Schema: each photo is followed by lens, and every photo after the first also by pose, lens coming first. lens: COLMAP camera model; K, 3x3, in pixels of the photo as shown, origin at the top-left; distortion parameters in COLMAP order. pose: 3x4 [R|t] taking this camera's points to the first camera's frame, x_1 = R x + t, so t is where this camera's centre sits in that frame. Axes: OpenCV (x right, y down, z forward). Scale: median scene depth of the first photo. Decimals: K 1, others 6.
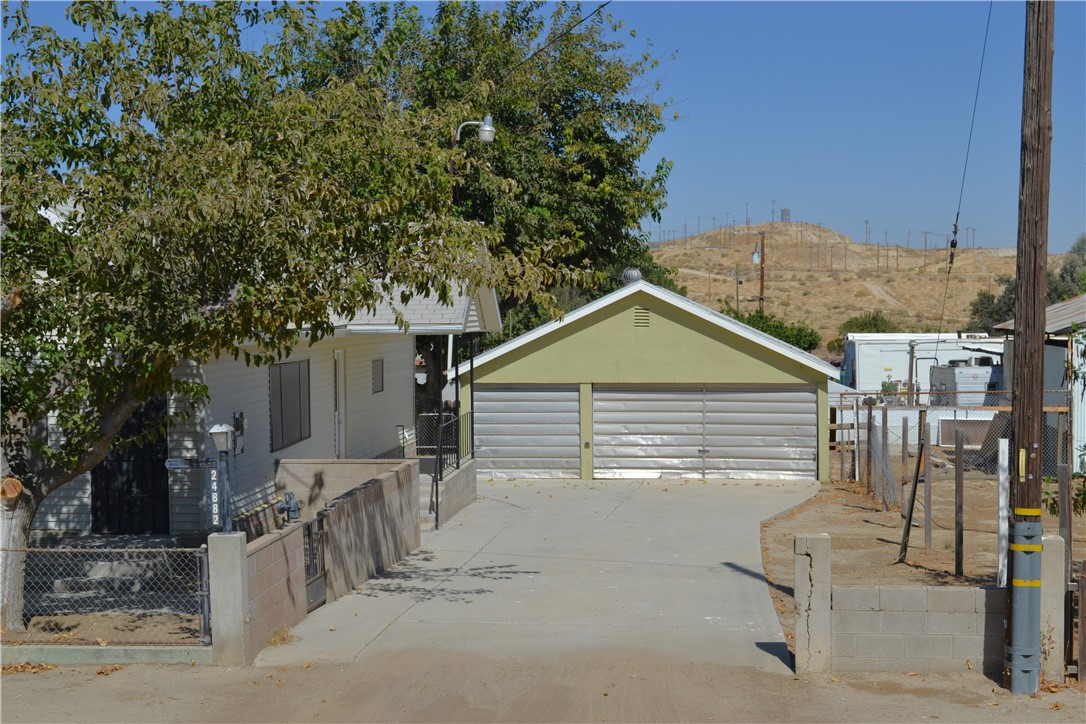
lens RADIAL K [[1609.0, 0, 541.8], [0, 1609.0, 363.5], [0, 0, 1]] dist [-0.014411, -0.021355]
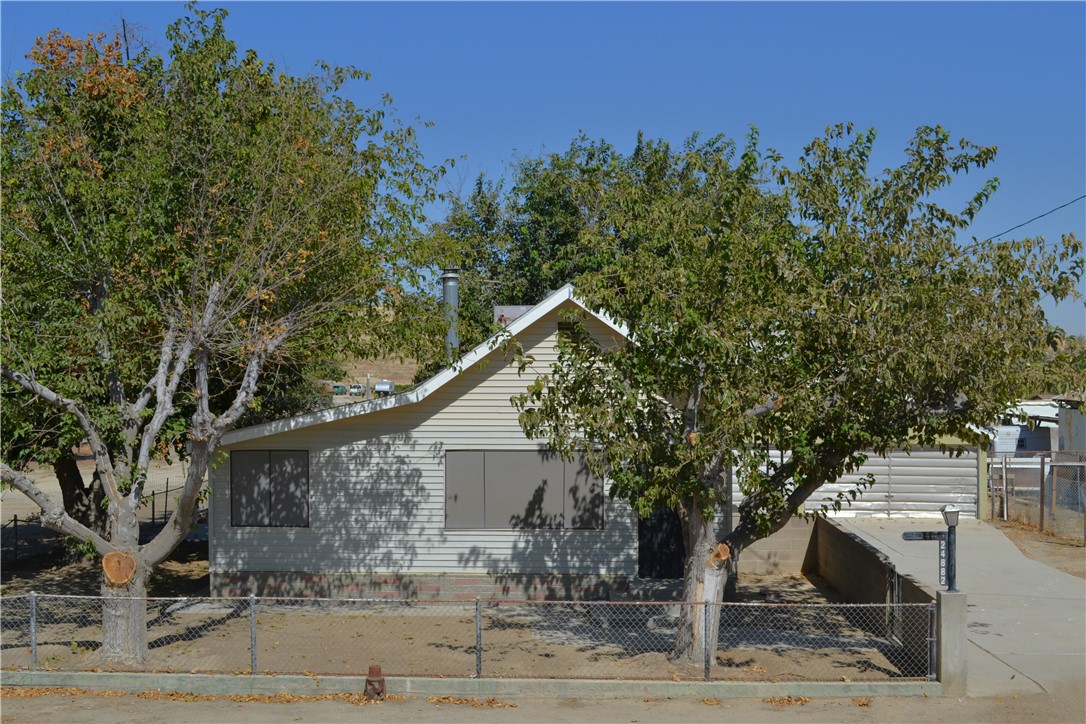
lens RADIAL K [[1240.4, 0, 540.8], [0, 1240.4, 375.8], [0, 0, 1]] dist [-0.060982, 0.038035]
pose [[0.998578, 0.007489, 0.052789, -0.235585], [-0.006103, 0.999634, -0.026366, -0.014819], [-0.052967, 0.026007, 0.998258, 0.020801]]
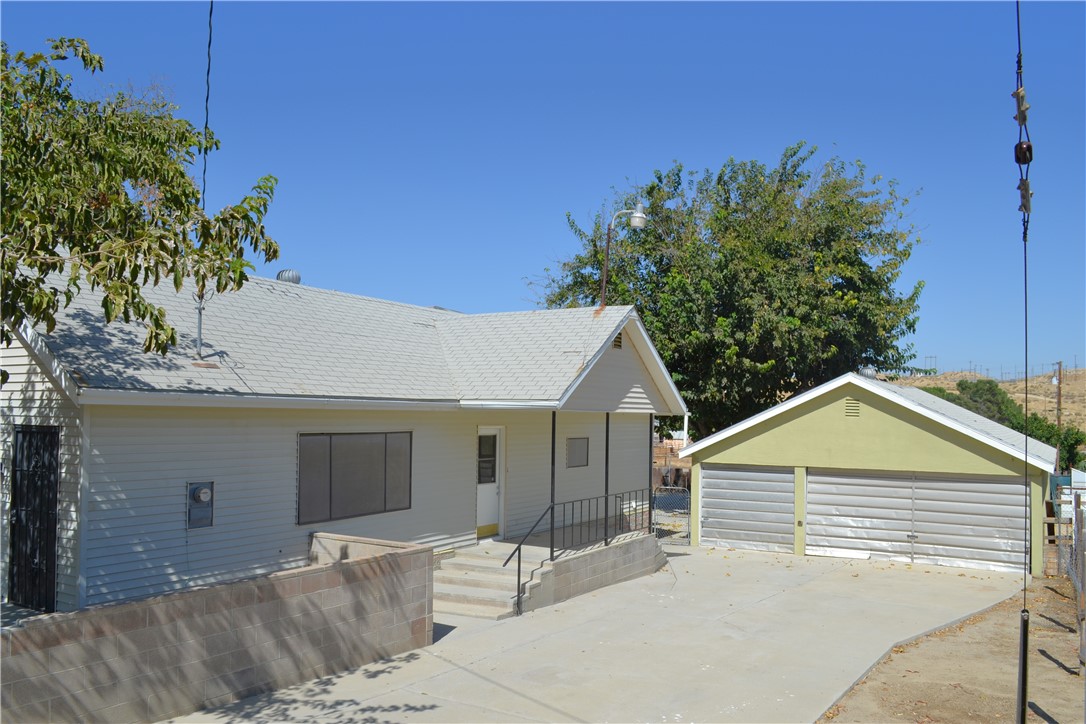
lens RADIAL K [[871.3, 0, 539.8], [0, 871.3, 372.1], [0, 0, 1]] dist [-0.084548, 0.012858]
pose [[0.903804, 0.001525, -0.427944, 0.120761], [-0.037021, 0.996523, -0.074637, -0.001490], [0.426343, 0.083300, 0.900718, 0.392331]]
